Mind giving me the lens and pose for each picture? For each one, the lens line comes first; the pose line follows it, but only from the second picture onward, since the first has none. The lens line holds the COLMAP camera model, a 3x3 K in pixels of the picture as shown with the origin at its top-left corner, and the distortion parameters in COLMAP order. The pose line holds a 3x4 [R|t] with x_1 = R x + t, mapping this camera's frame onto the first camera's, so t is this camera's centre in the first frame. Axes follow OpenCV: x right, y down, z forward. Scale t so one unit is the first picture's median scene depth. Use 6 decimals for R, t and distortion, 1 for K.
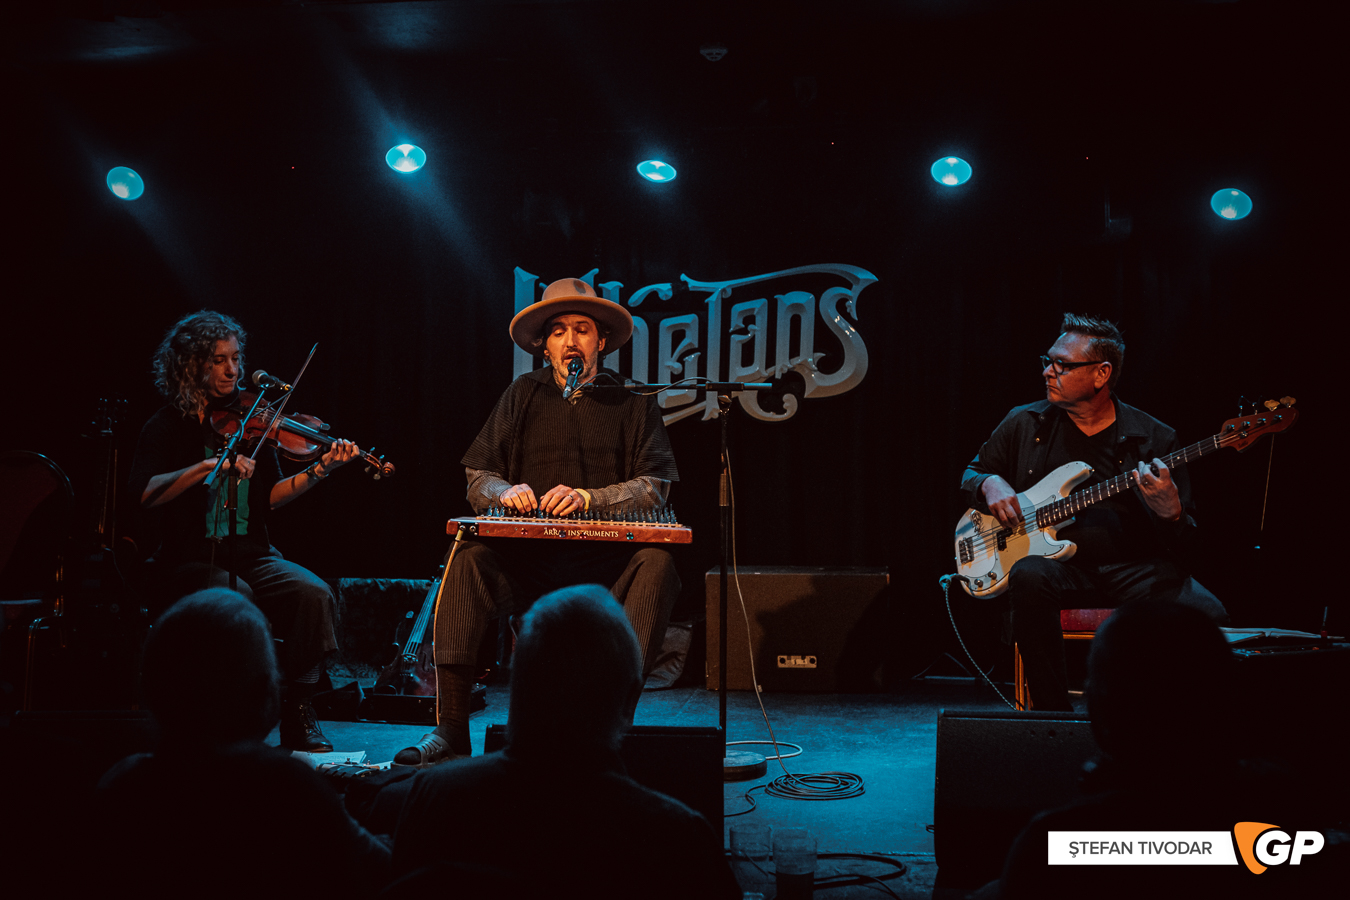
lens RADIAL K [[1607.6, 0, 702.6], [0, 1607.6, 480.1], [0, 0, 1]] dist [0.003851, 0.004745]
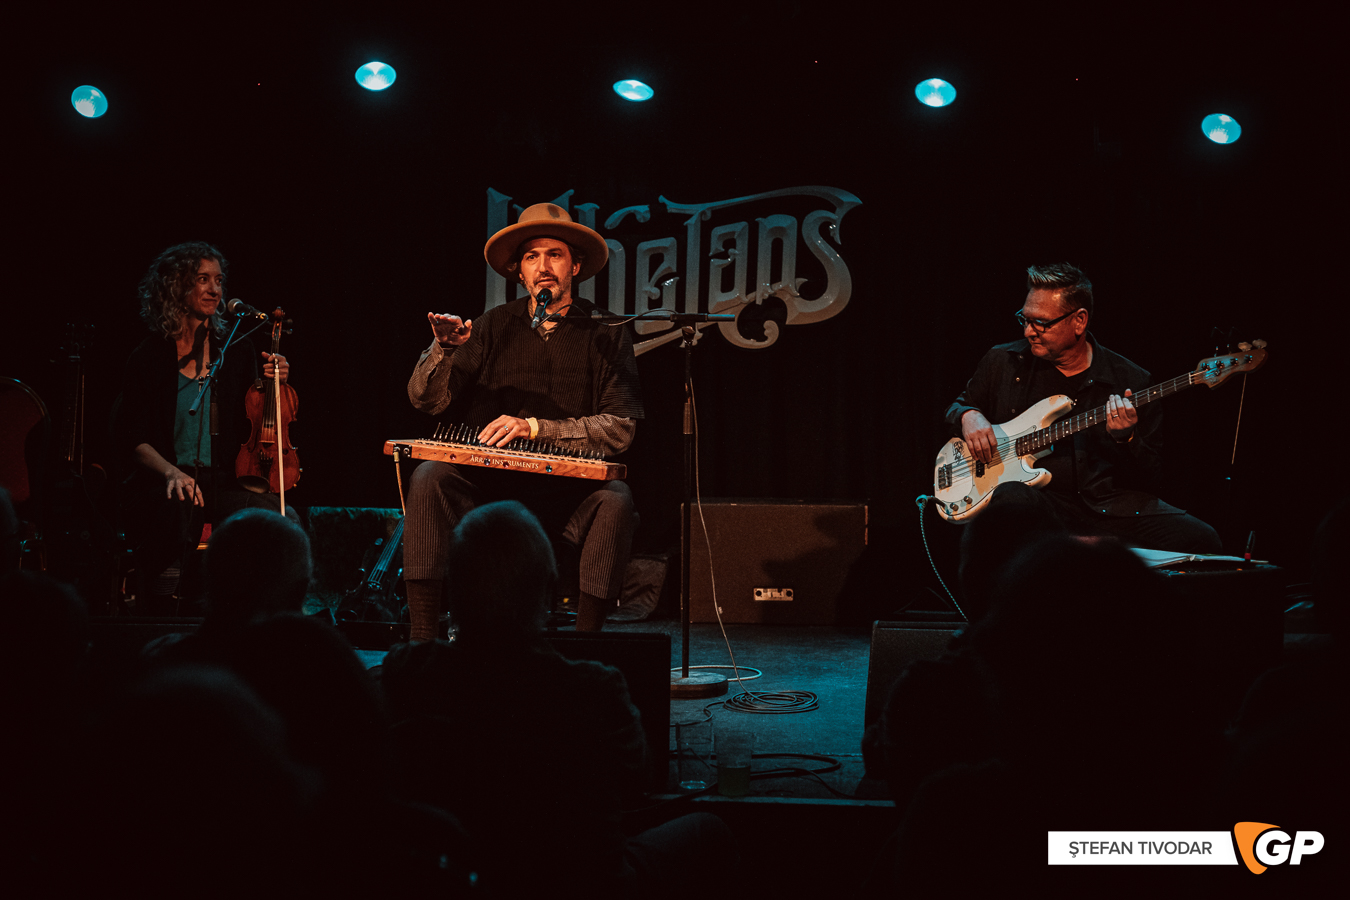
lens RADIAL K [[1992.5, 0, 694.2], [0, 1992.5, 451.6], [0, 0, 1]] dist [0.022508, -0.007701]
pose [[0.999863, 0.004760, -0.015884, 0.028366], [-0.004429, 0.999773, 0.020839, 0.000596], [0.015979, -0.020766, 0.999657, -0.208409]]
